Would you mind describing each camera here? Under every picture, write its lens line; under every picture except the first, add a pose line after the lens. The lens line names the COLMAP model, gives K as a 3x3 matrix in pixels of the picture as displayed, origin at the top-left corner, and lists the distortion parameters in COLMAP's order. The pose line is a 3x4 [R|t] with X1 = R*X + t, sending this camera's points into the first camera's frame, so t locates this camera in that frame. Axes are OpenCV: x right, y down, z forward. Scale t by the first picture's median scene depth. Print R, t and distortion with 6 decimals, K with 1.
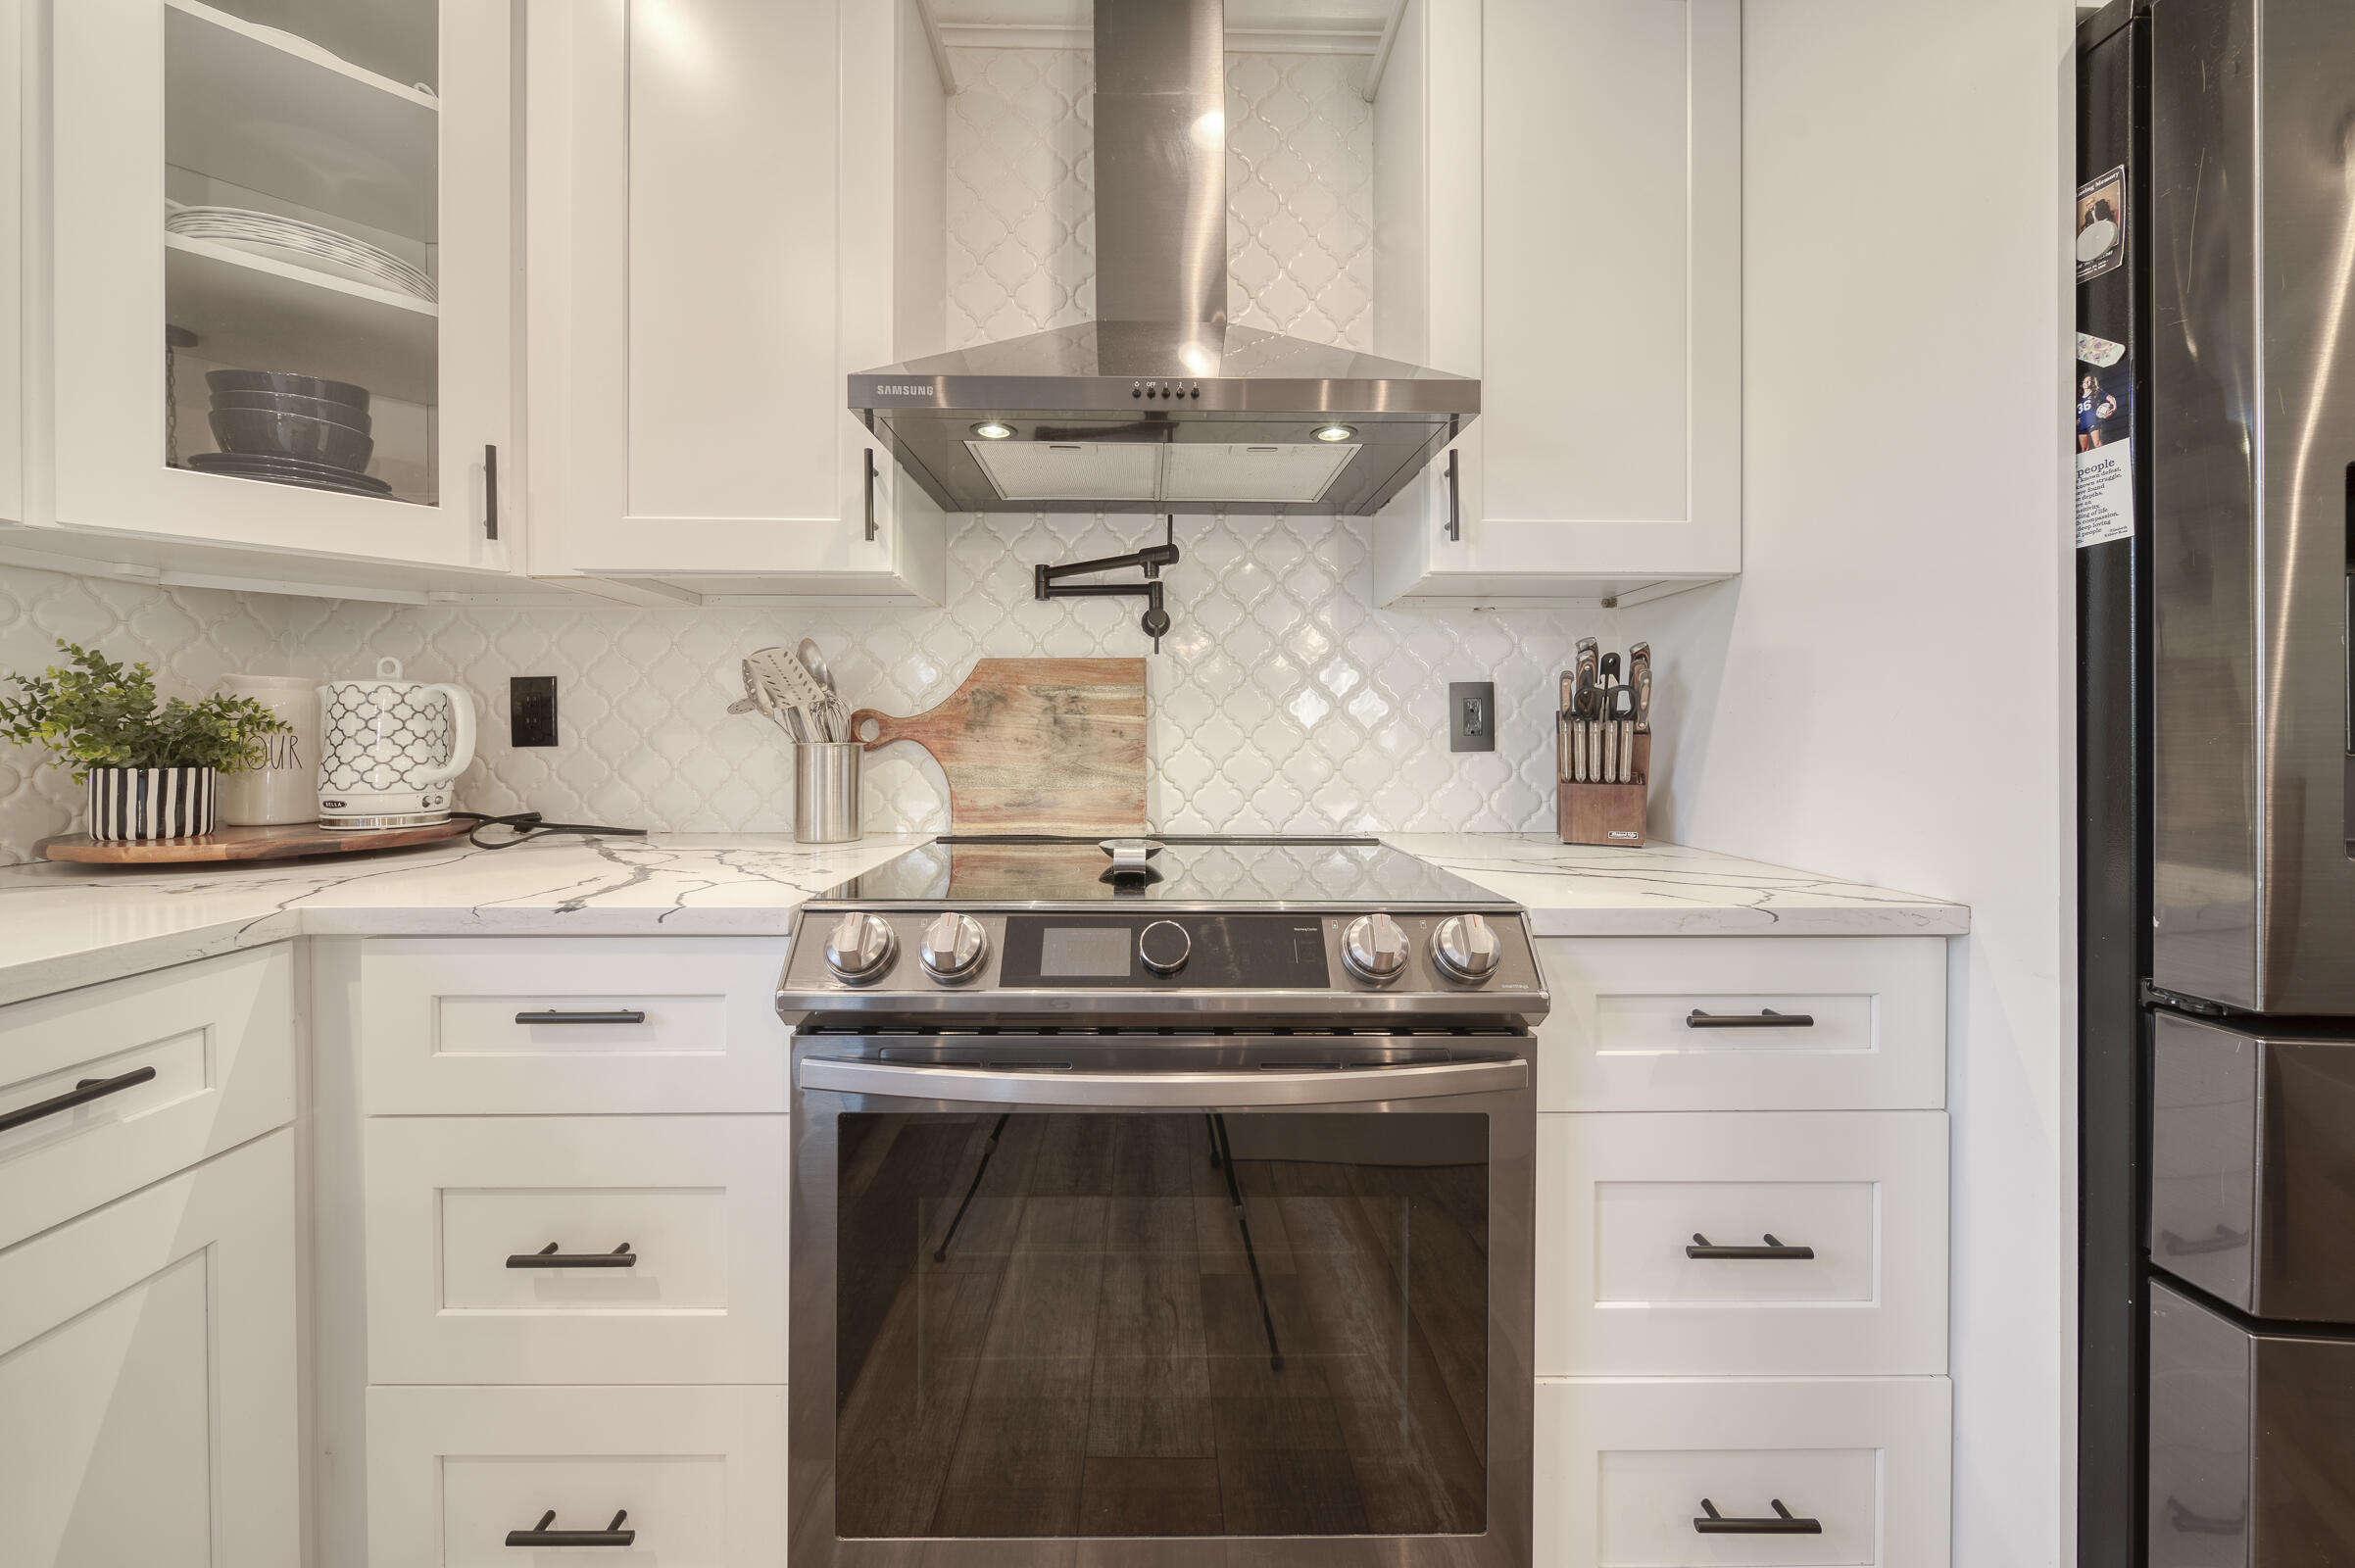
lens RADIAL K [[833.6, 0, 1159.4], [0, 833.6, 737.6], [0, 0, 1]] dist [-0.000476, -0.002013]
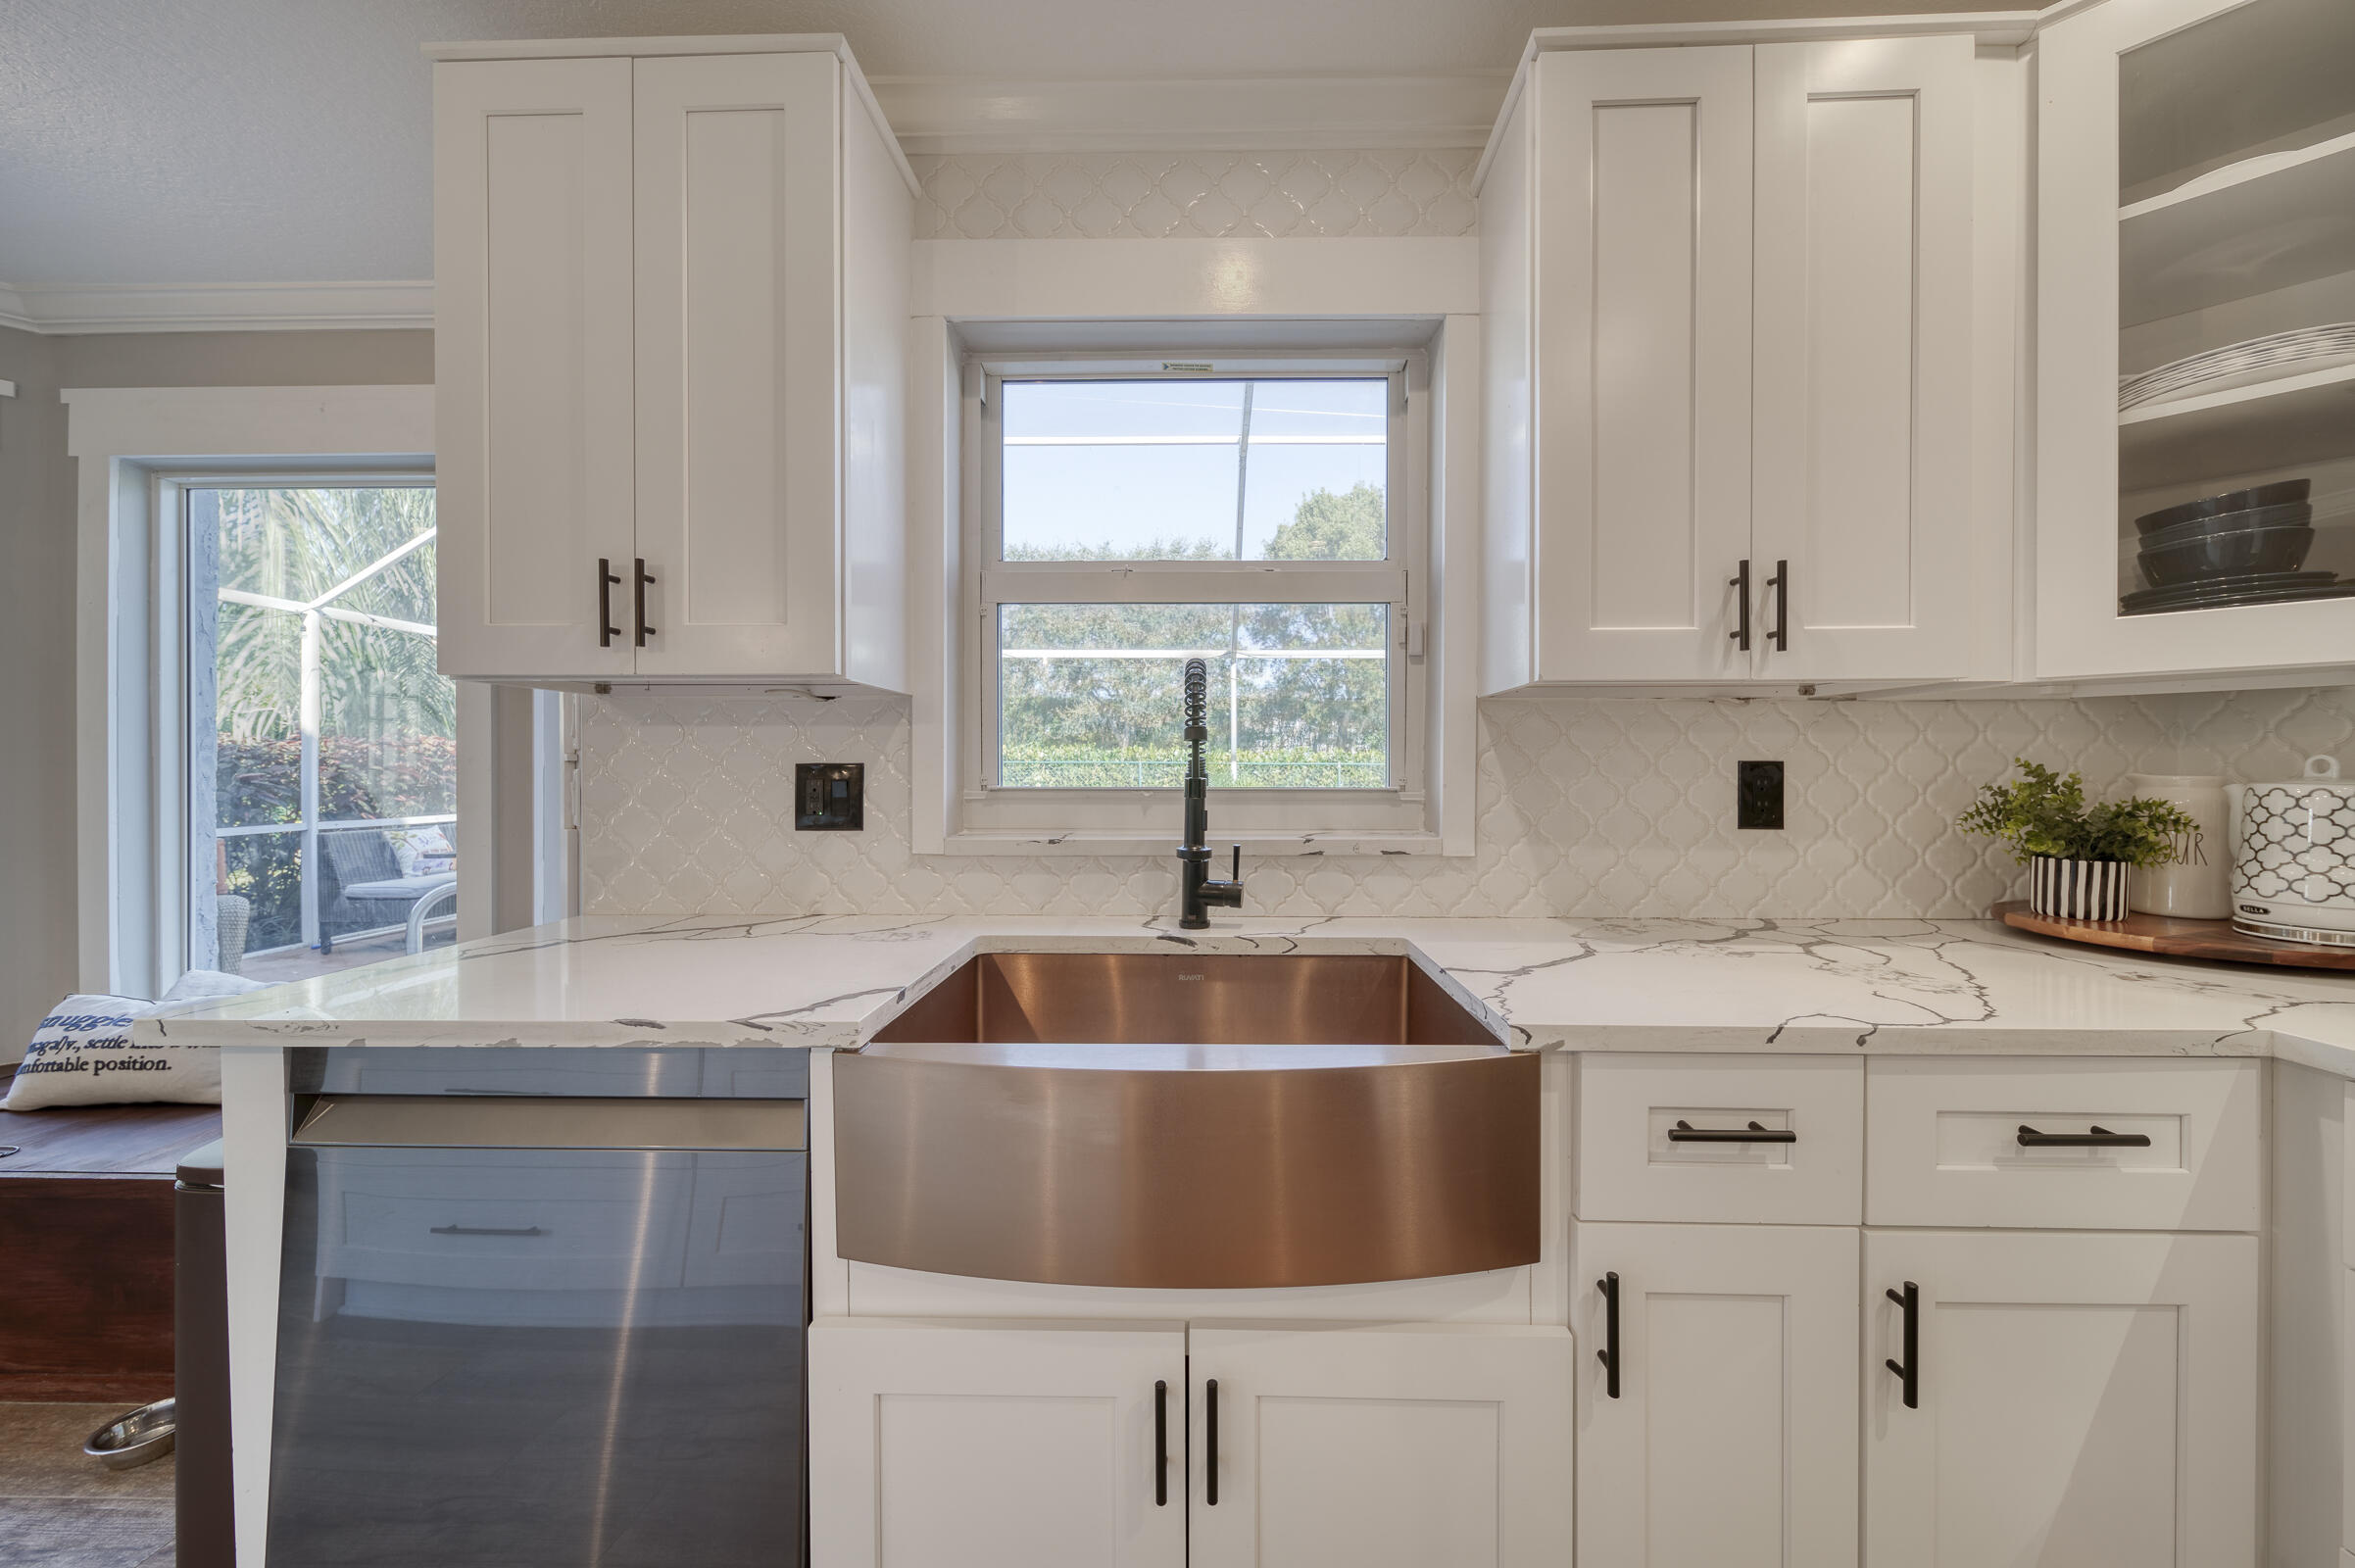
lens RADIAL K [[836.0, 0, 1196.4], [0, 836.0, 770.4], [0, 0, 1]] dist [-0.000167, -0.001557]
pose [[-0.029929, 0.004744, -0.999541, 0.024572], [-0.001729, 0.999987, 0.004798, -0.093677], [0.999551, 0.001872, -0.029920, -0.233014]]
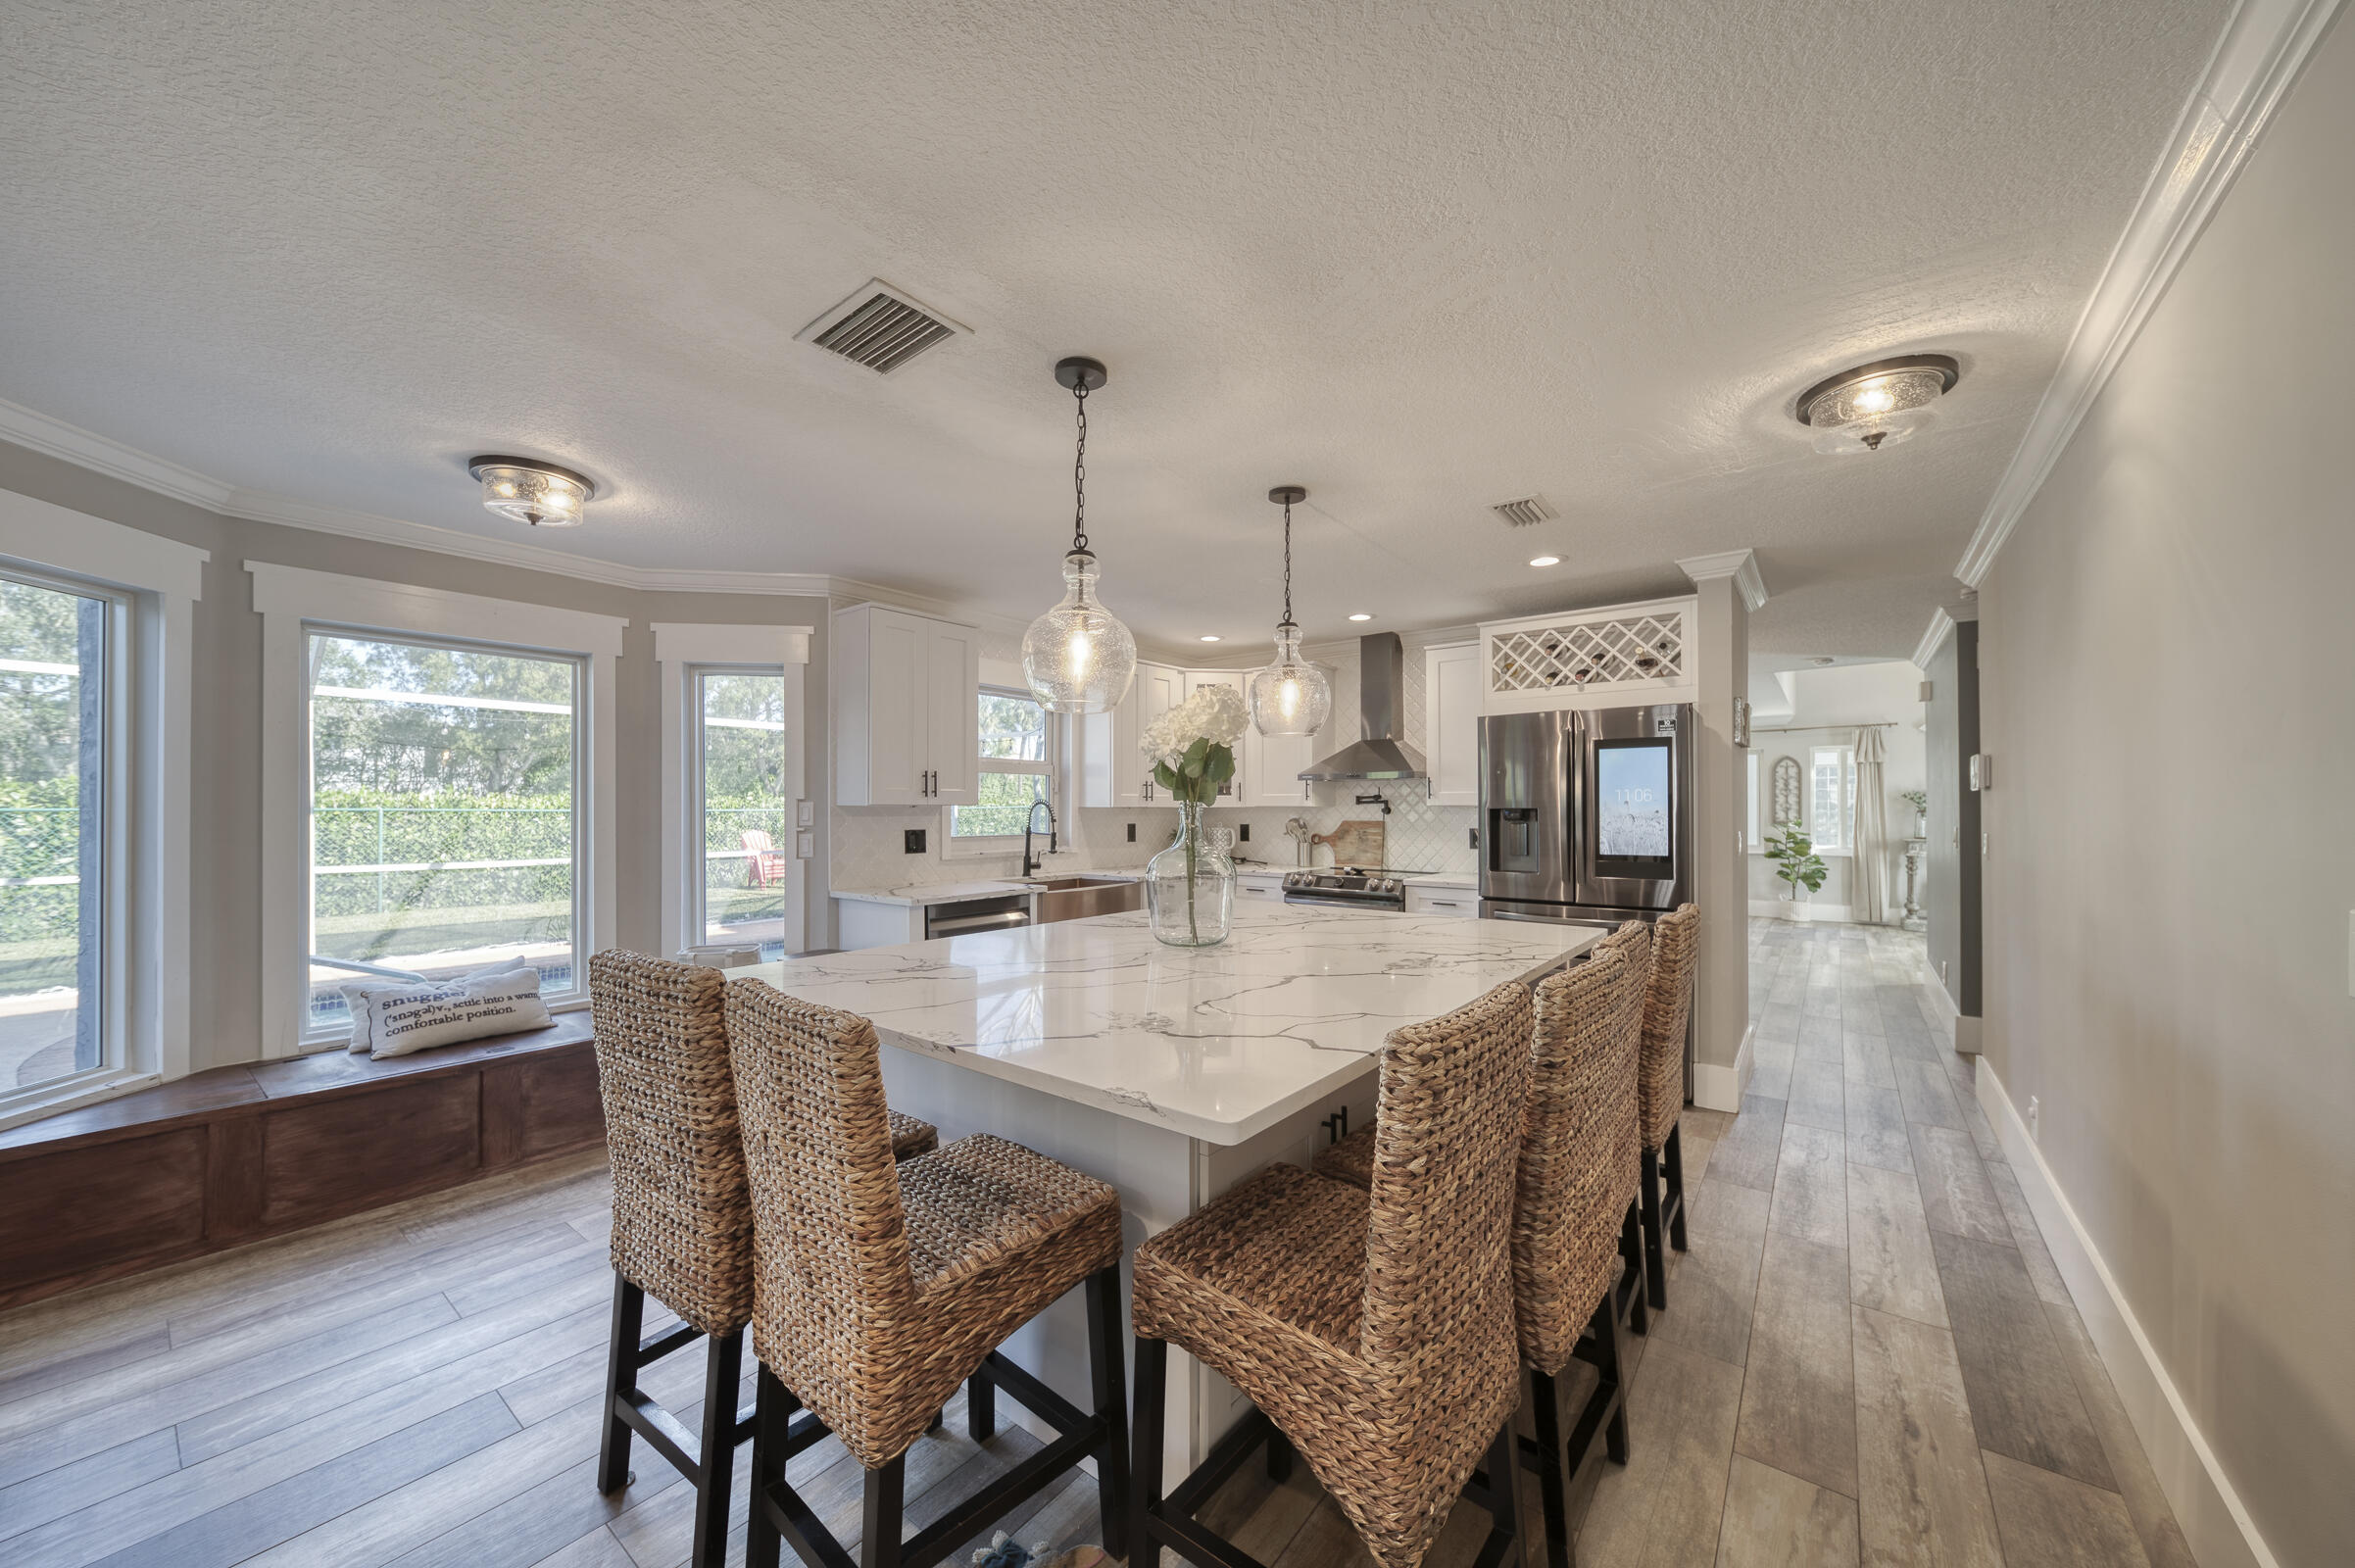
lens RADIAL K [[834.2, 0, 1198.2], [0, 834.2, 802.0], [0, 0, 1]] dist [-0.001426, -0.000285]
pose [[0.789118, -0.003422, -0.614232, 2.133162], [-0.001453, 0.999971, -0.007438, -0.201676], [0.614239, 0.006762, 0.789091, -3.191636]]
